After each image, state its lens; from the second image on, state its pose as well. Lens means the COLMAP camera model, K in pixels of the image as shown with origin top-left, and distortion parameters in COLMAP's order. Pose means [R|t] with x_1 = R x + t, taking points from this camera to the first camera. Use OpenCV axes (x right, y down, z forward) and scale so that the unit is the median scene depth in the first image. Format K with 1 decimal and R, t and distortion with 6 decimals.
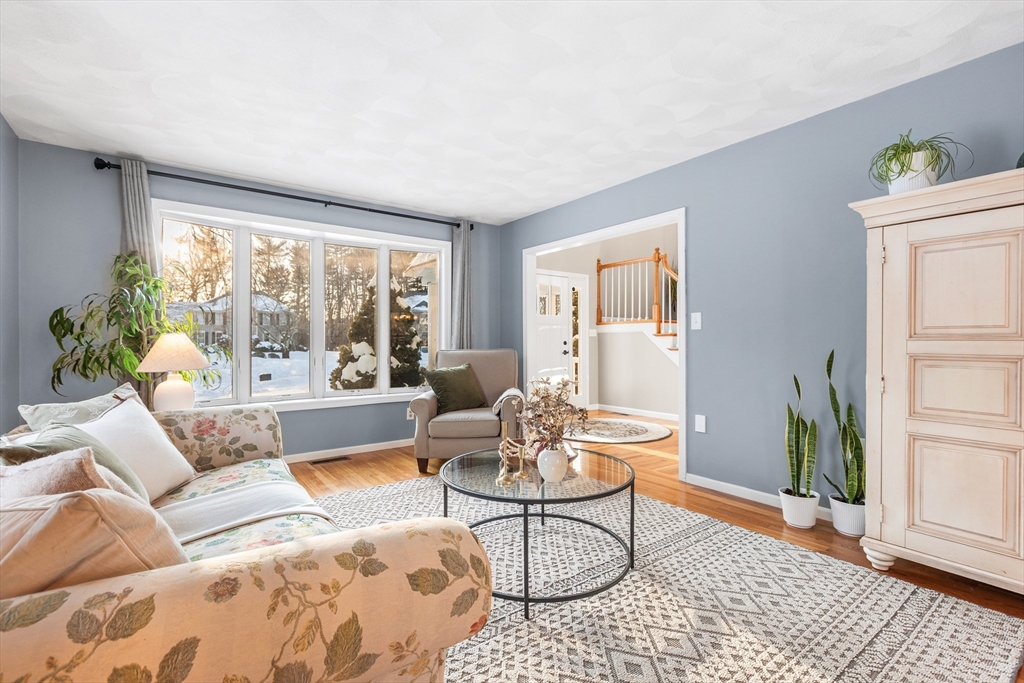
lens RADIAL K [[464.8, 0, 516.6], [0, 464.8, 345.2], [0, 0, 1]] dist [0.000225, -0.000743]
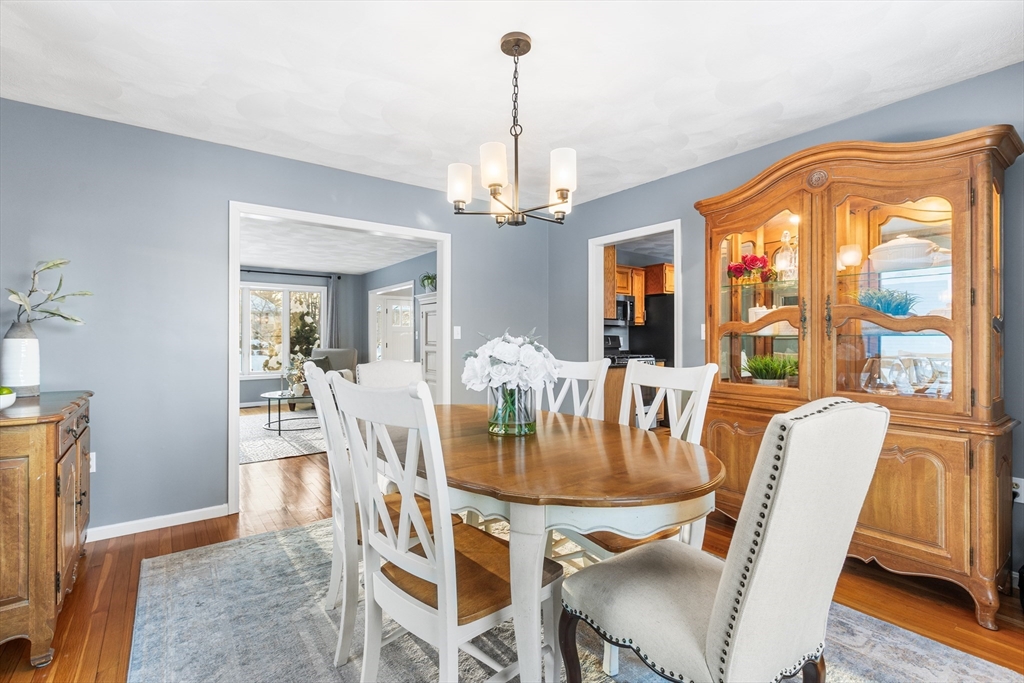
lens RADIAL K [[464.8, 0, 512.1], [0, 464.8, 340.1], [0, 0, 1]] dist [0.000225, -0.000743]
pose [[0.999979, -0.006490, 0.000147, 0.546222], [0.006490, 0.999979, -0.000918, -0.015720], [-0.000141, 0.000919, 1.000000, -0.732075]]
